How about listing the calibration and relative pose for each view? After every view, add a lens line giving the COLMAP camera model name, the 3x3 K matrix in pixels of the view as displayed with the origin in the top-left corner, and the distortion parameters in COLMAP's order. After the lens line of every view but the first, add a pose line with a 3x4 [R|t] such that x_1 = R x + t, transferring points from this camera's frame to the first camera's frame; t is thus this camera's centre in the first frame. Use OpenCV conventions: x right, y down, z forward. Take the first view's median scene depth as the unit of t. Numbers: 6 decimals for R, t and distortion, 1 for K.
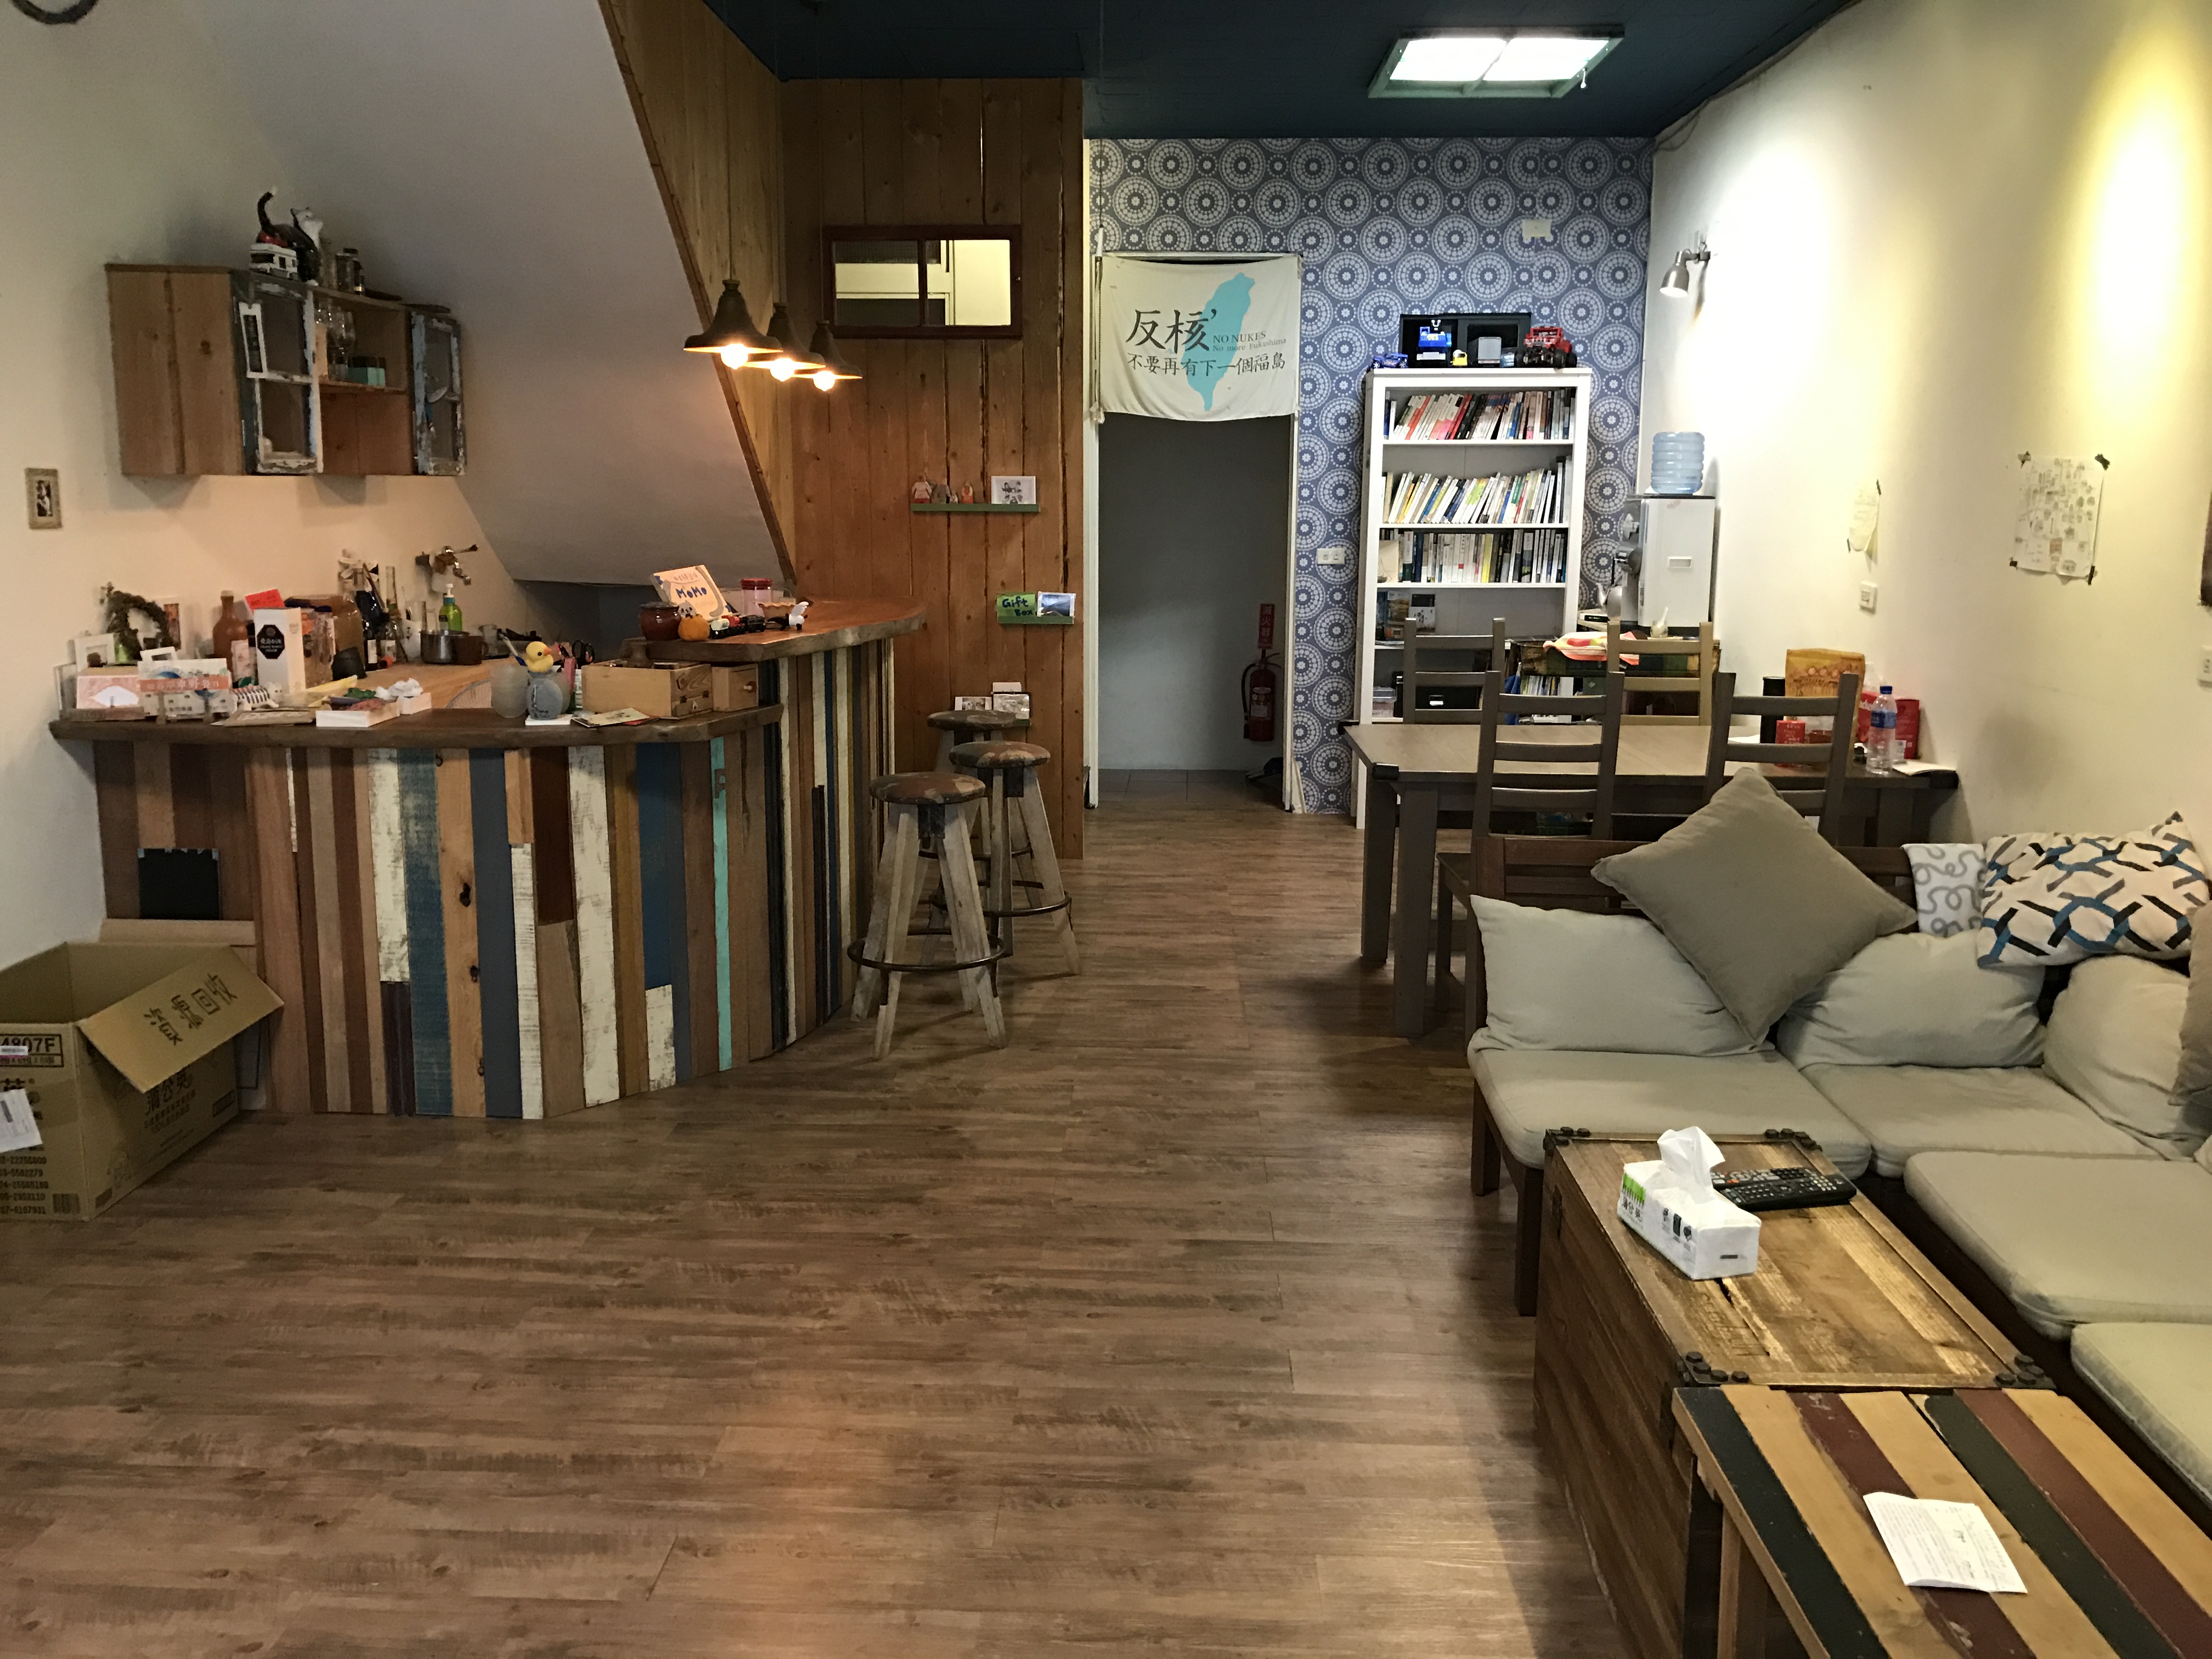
lens RADIAL K [[1852.6, 0, 1091.2], [0, 1852.6, 819.9], [0, 0, 1]] dist [0.029791, -0.004999]
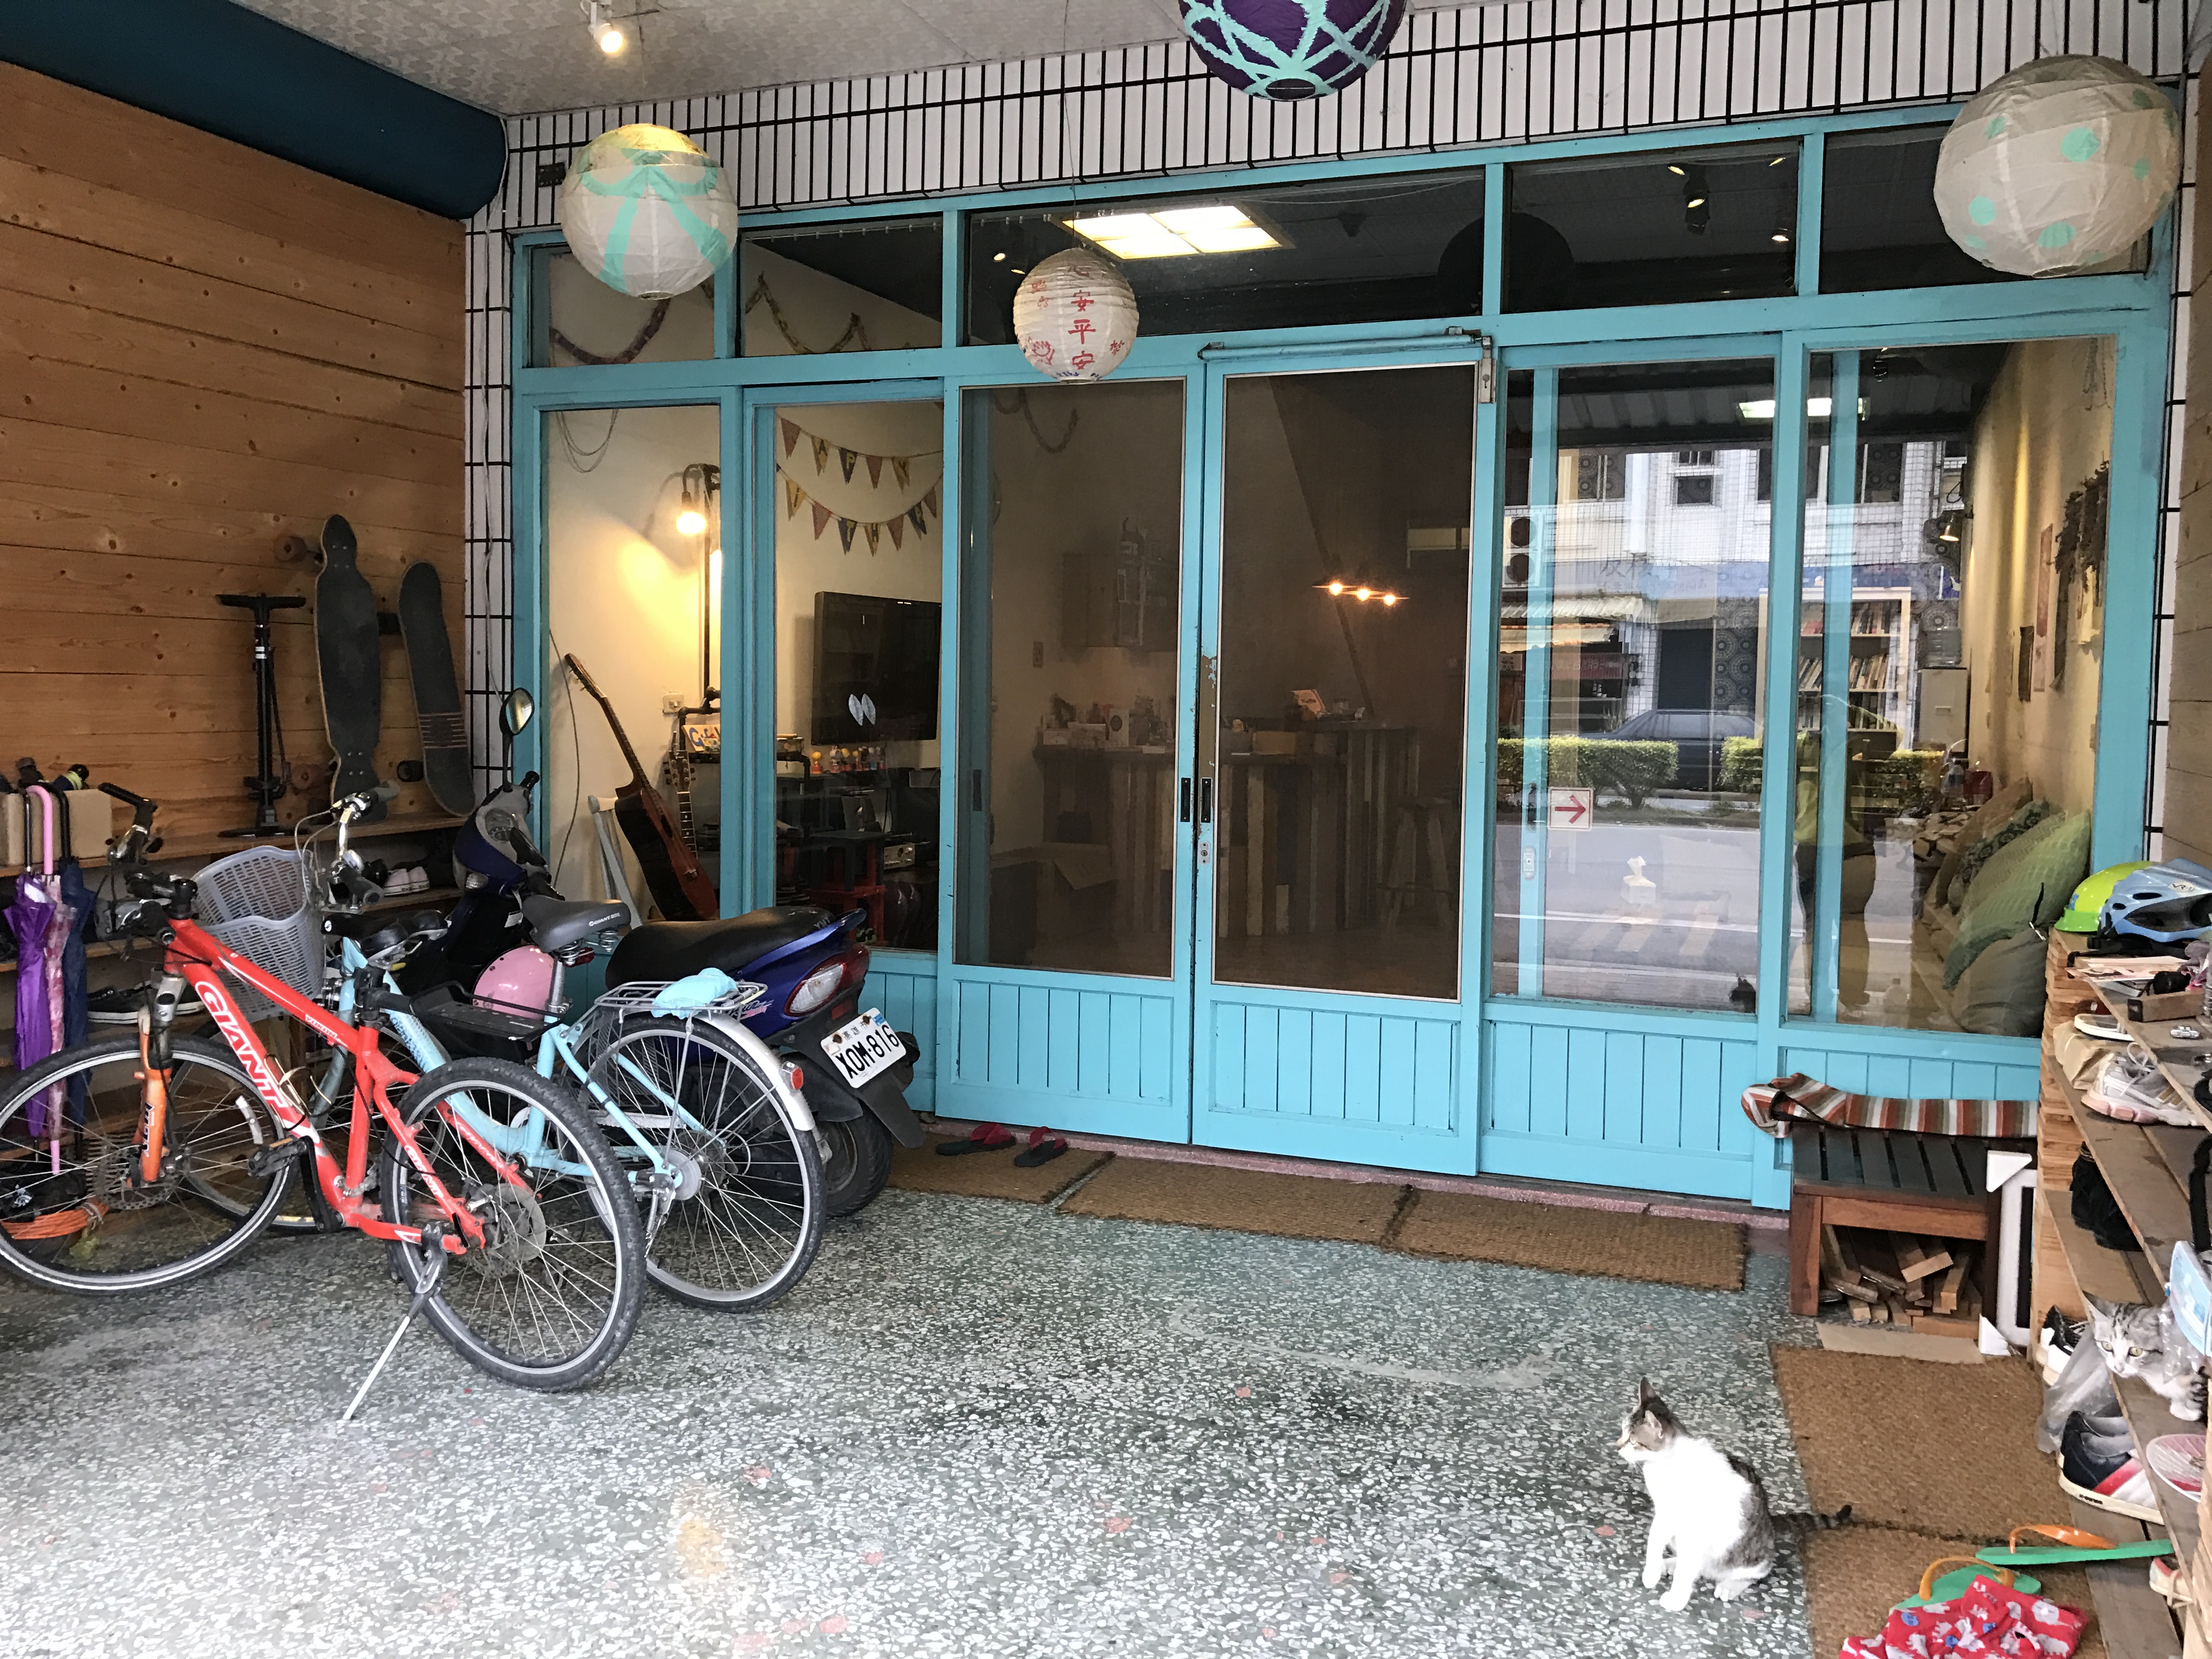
lens RADIAL K [[1852.6, 0, 1109.7], [0, 1852.6, 818.6], [0, 0, 1]] dist [0.029791, -0.004999]
pose [[0.944978, 0.028569, -0.325883, 0.250358], [-0.066083, 0.992313, -0.104631, 0.237041], [0.320389, 0.120410, 0.939602, -0.990841]]
